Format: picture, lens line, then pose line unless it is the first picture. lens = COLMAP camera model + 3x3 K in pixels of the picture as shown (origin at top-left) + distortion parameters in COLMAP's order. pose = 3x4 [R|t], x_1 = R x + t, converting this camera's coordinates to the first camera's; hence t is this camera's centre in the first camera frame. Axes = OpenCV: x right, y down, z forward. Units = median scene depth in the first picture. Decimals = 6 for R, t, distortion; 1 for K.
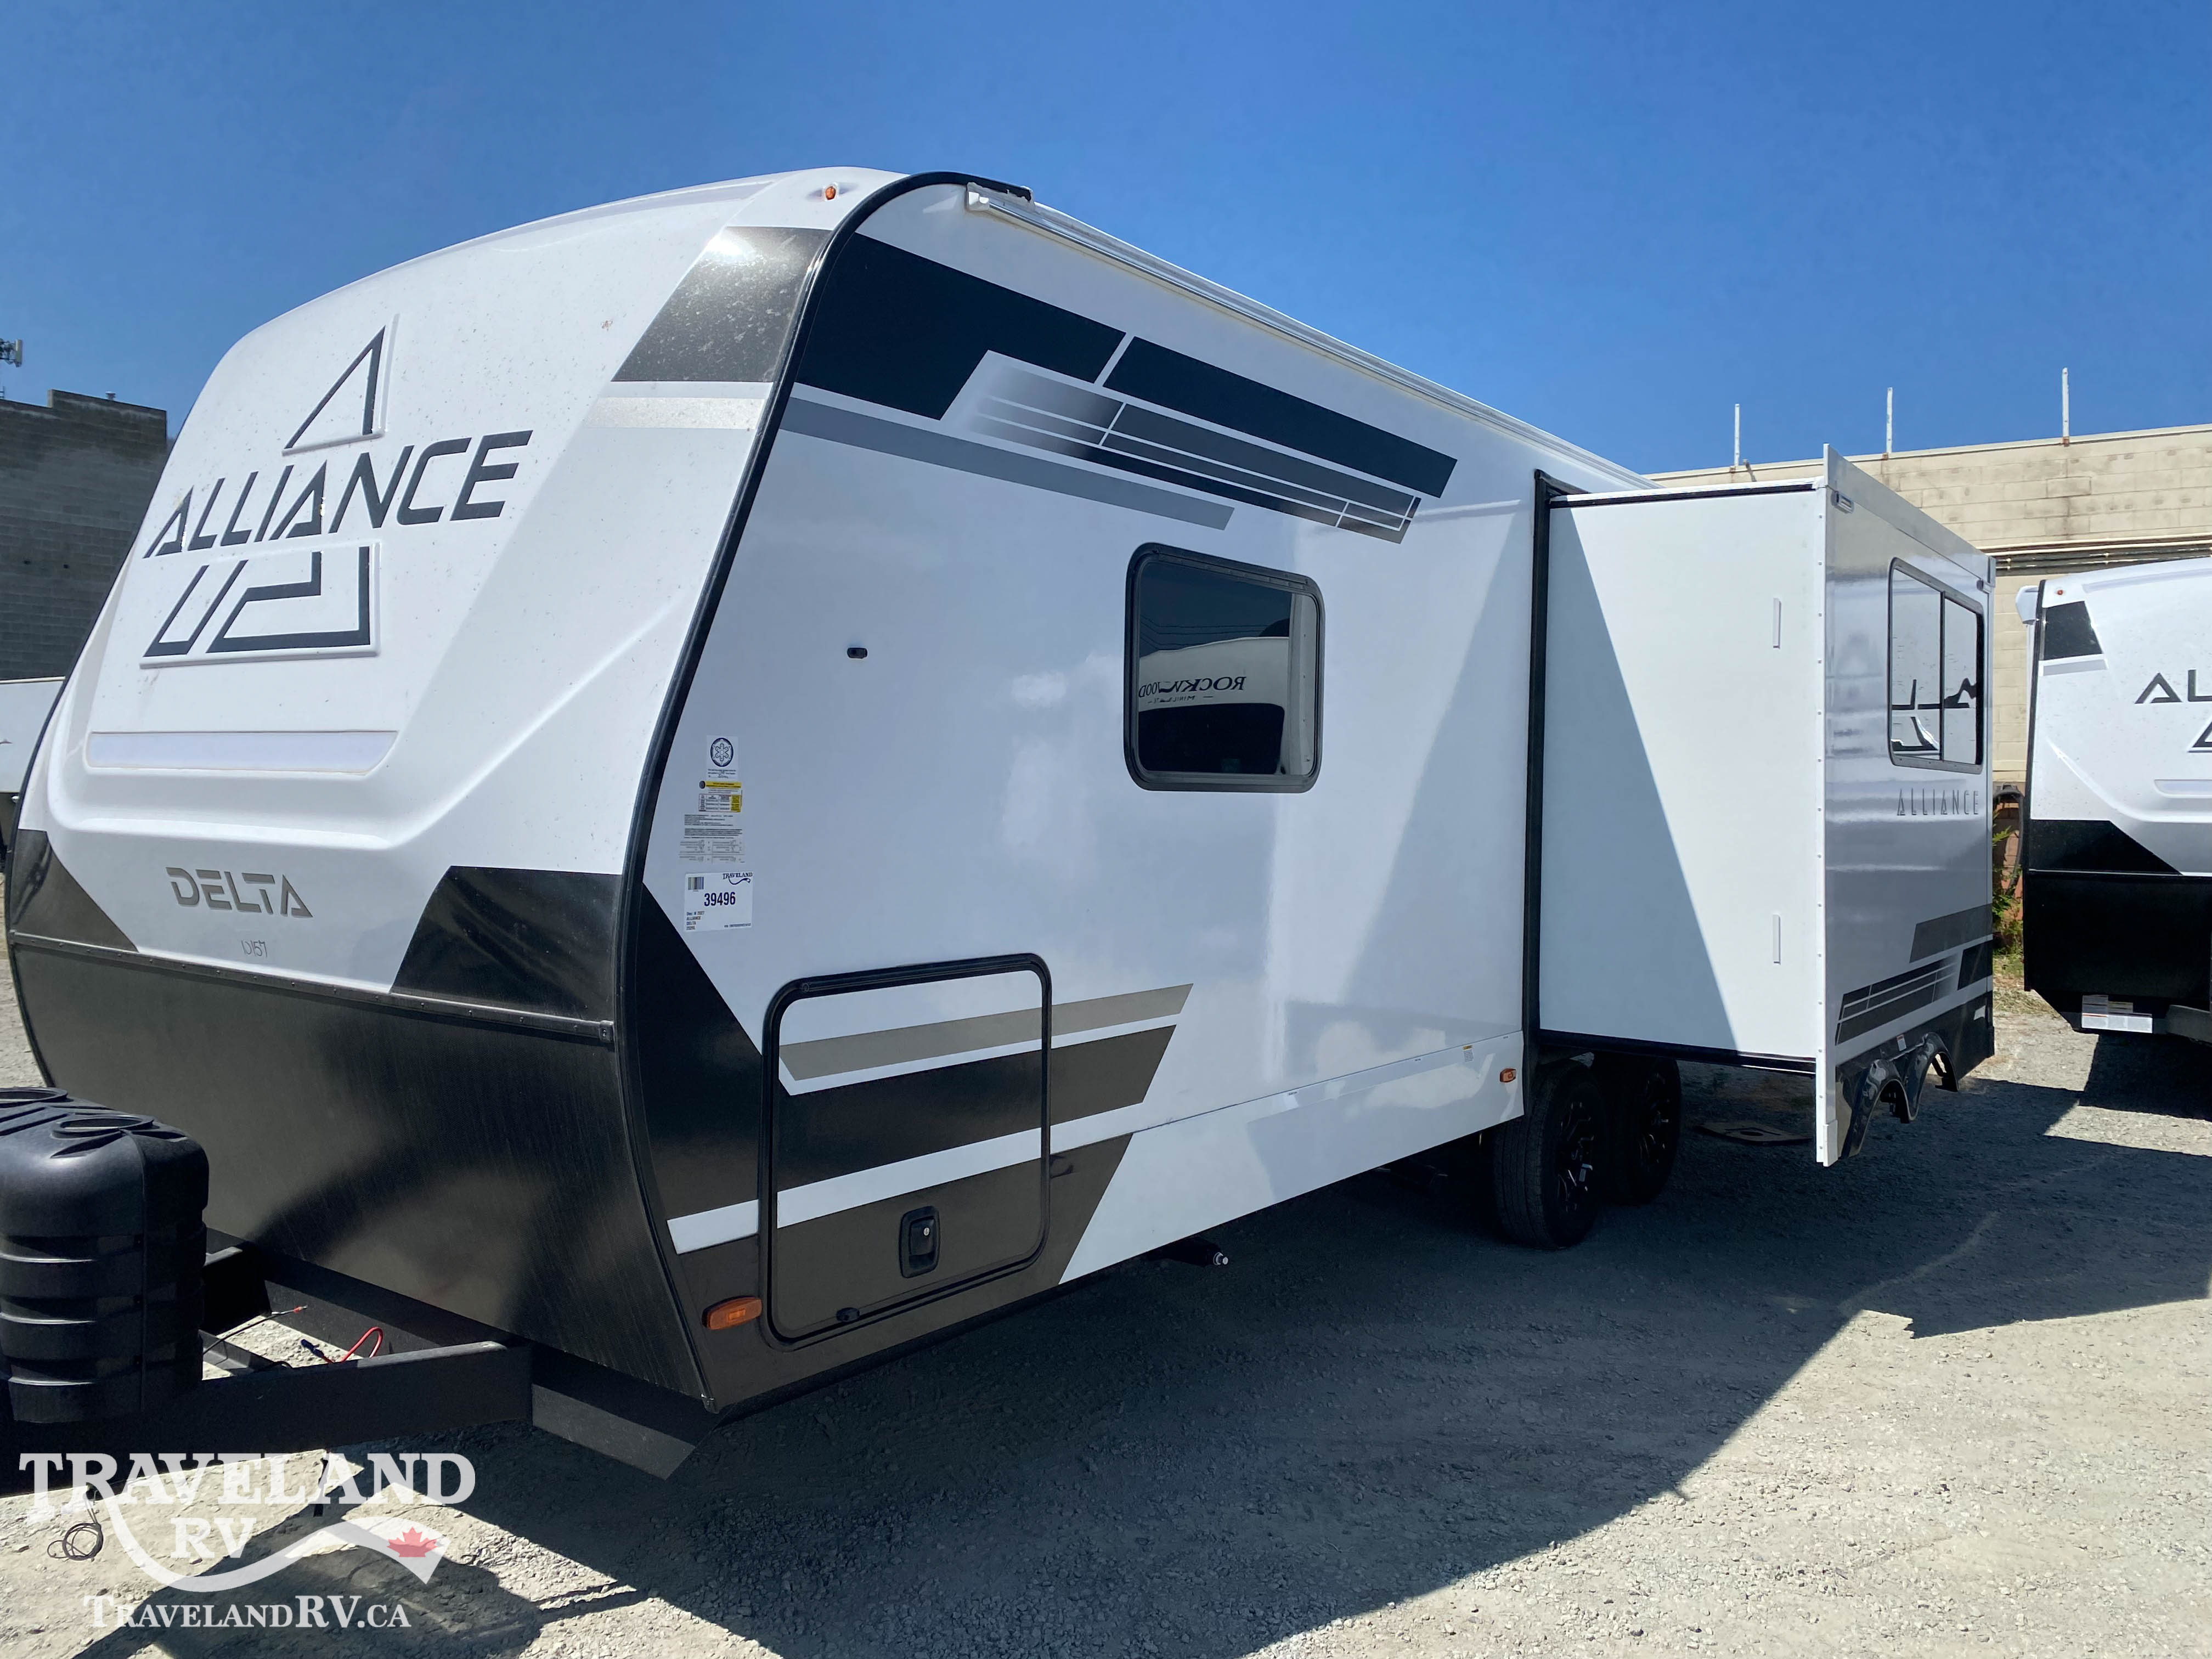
lens RADIAL K [[1715.1, 0, 1104.6], [0, 1715.1, 787.9], [0, 0, 1]] dist [0.003584, 0.001198]
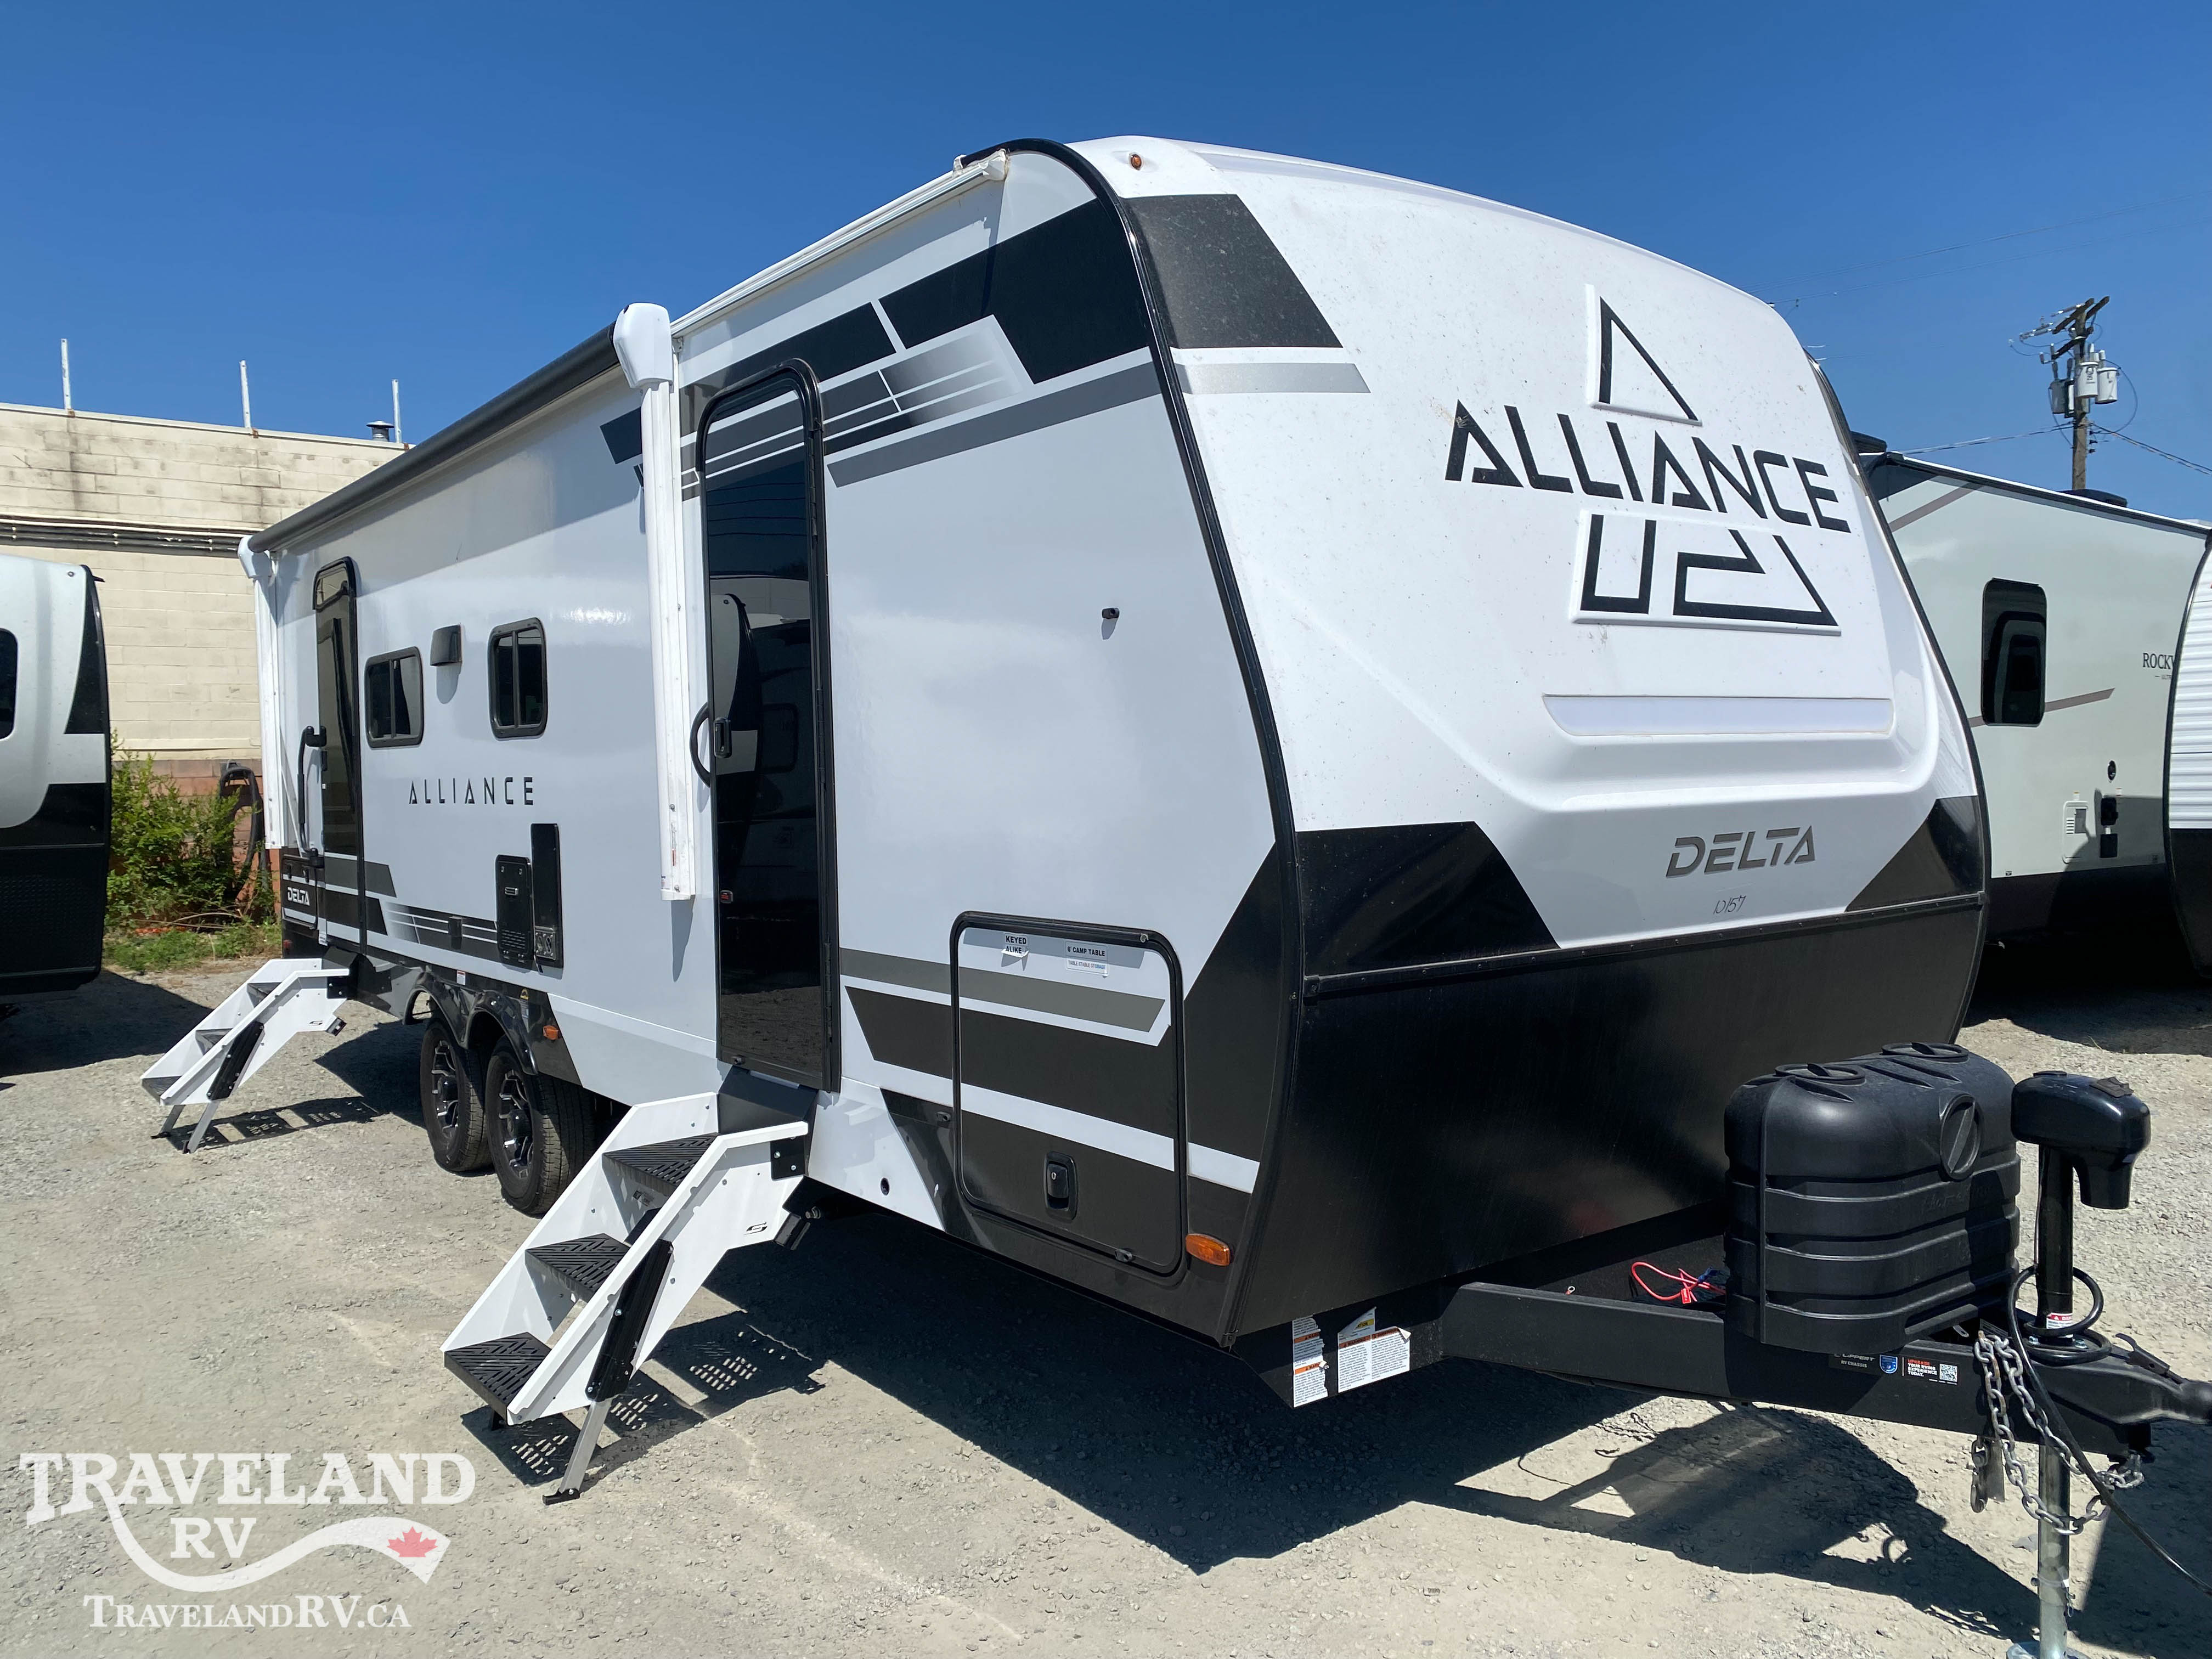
lens RADIAL K [[1692.1, 0, 1106.0], [0, 1692.1, 829.5], [0, 0, 1]] dist [0.033201, 0.000938]
pose [[0.282064, -0.062249, 0.957374, -0.315739], [0.028311, 0.997998, 0.056549, -0.004321], [-0.958978, 0.011154, 0.283262, 0.212601]]
